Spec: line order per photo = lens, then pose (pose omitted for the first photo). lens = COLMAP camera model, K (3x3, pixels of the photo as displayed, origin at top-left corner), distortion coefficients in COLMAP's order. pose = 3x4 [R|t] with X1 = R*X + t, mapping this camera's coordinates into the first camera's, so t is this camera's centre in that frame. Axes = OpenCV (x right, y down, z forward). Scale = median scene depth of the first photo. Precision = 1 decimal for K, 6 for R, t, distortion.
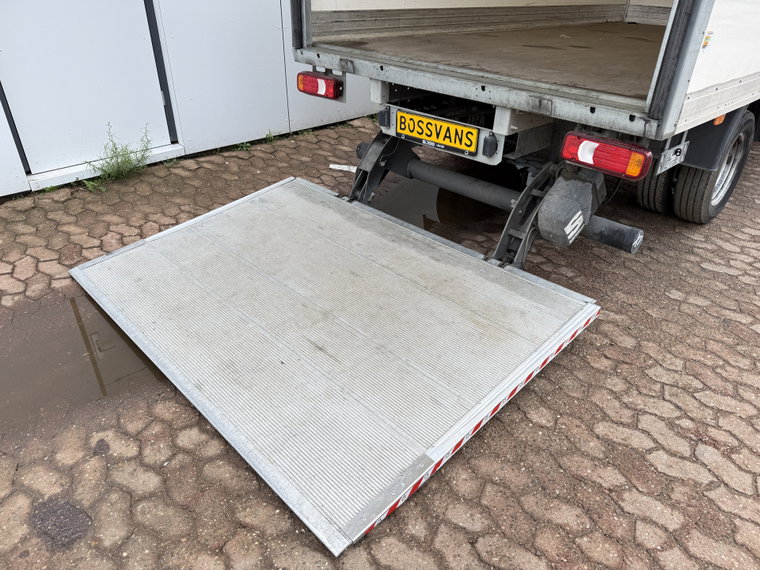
lens RADIAL K [[528.0, 0, 382.0], [0, 528.0, 288.3], [0, 0, 1]] dist [0.095845, -0.144873]
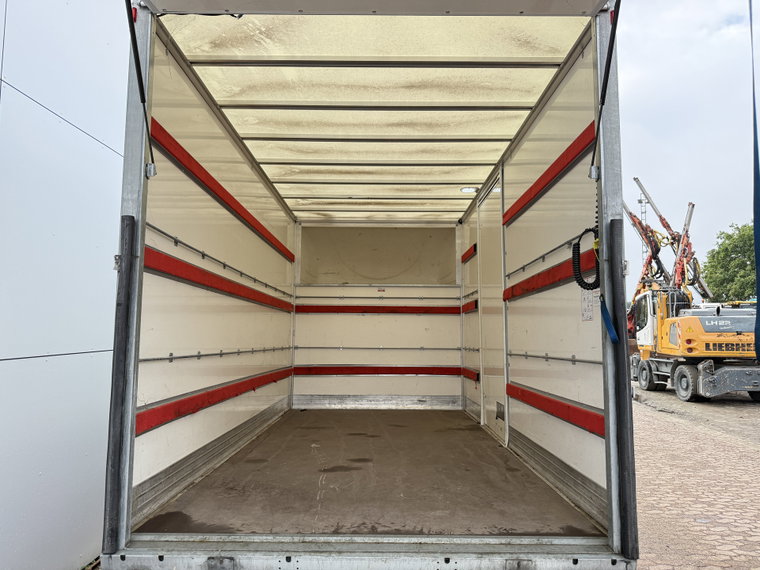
lens RADIAL K [[528.0, 0, 382.0], [0, 528.0, 288.3], [0, 0, 1]] dist [0.095845, -0.144873]
pose [[0.699985, 0.044055, 0.712797, -0.468546], [0.379041, 0.822994, -0.423094, -0.344045], [-0.605267, 0.566339, 0.559385, 0.245970]]
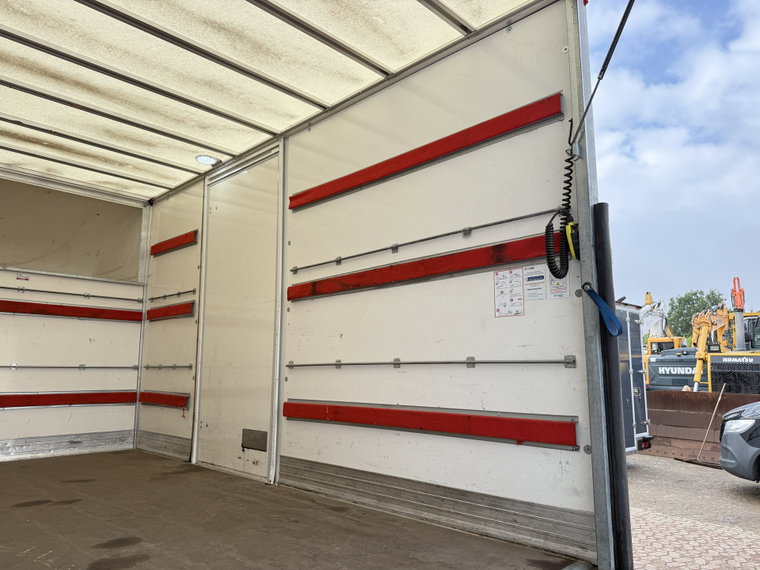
lens RADIAL K [[558.1, 0, 350.2], [0, 558.1, 295.3], [0, 0, 1]] dist [0.079274, -0.000630]
pose [[0.027399, 0.111203, 0.993420, -0.427607], [0.505136, 0.856032, -0.109755, -0.624609], [-0.862605, 0.504820, -0.032719, 0.827670]]
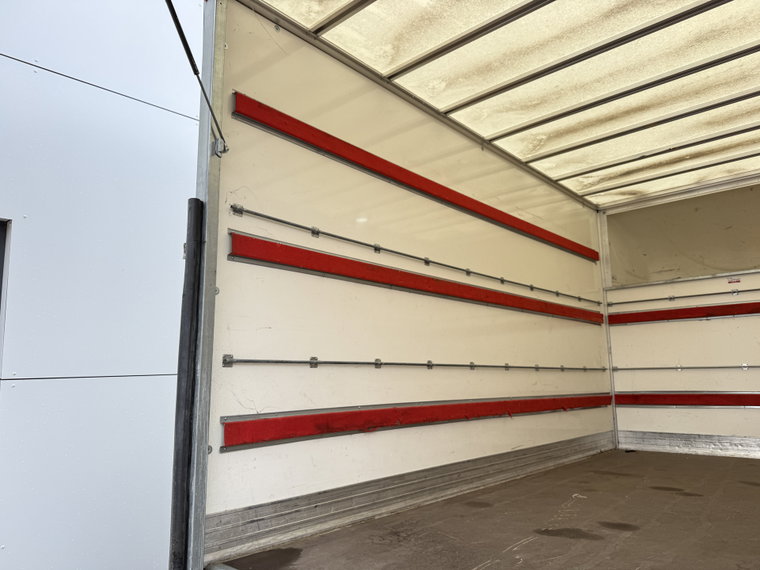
lens RADIAL K [[528.0, 0, 382.0], [0, 528.0, 288.3], [0, 0, 1]] dist [0.095845, -0.144873]
pose [[0.997492, -0.029017, 0.064561, 0.045566], [0.063877, 0.761962, -0.644464, -0.340570], [-0.030493, 0.646972, 0.761904, 0.382495]]
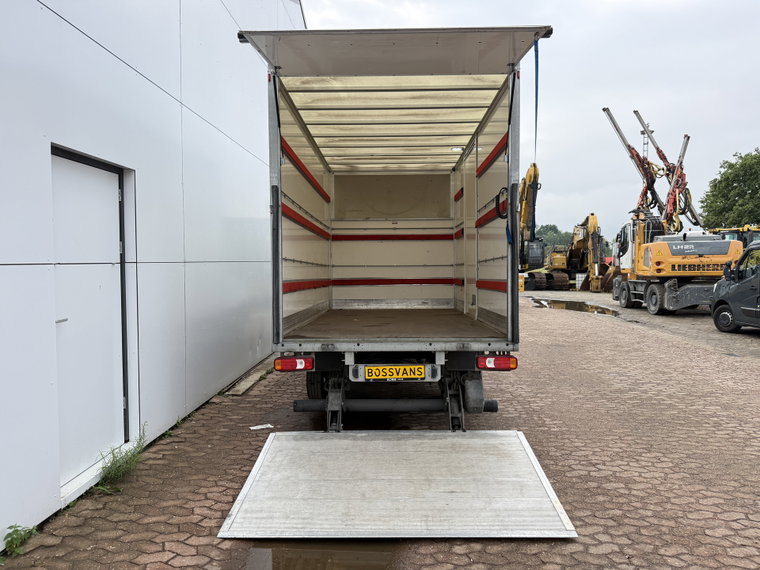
lens RADIAL K [[528.0, 0, 382.0], [0, 528.0, 288.3], [0, 0, 1]] dist [0.095845, -0.144873]
pose [[0.712427, -0.052272, 0.699797, -1.101572], [0.383224, 0.864373, -0.325575, 0.017120], [-0.587867, 0.500127, 0.635834, -0.217280]]
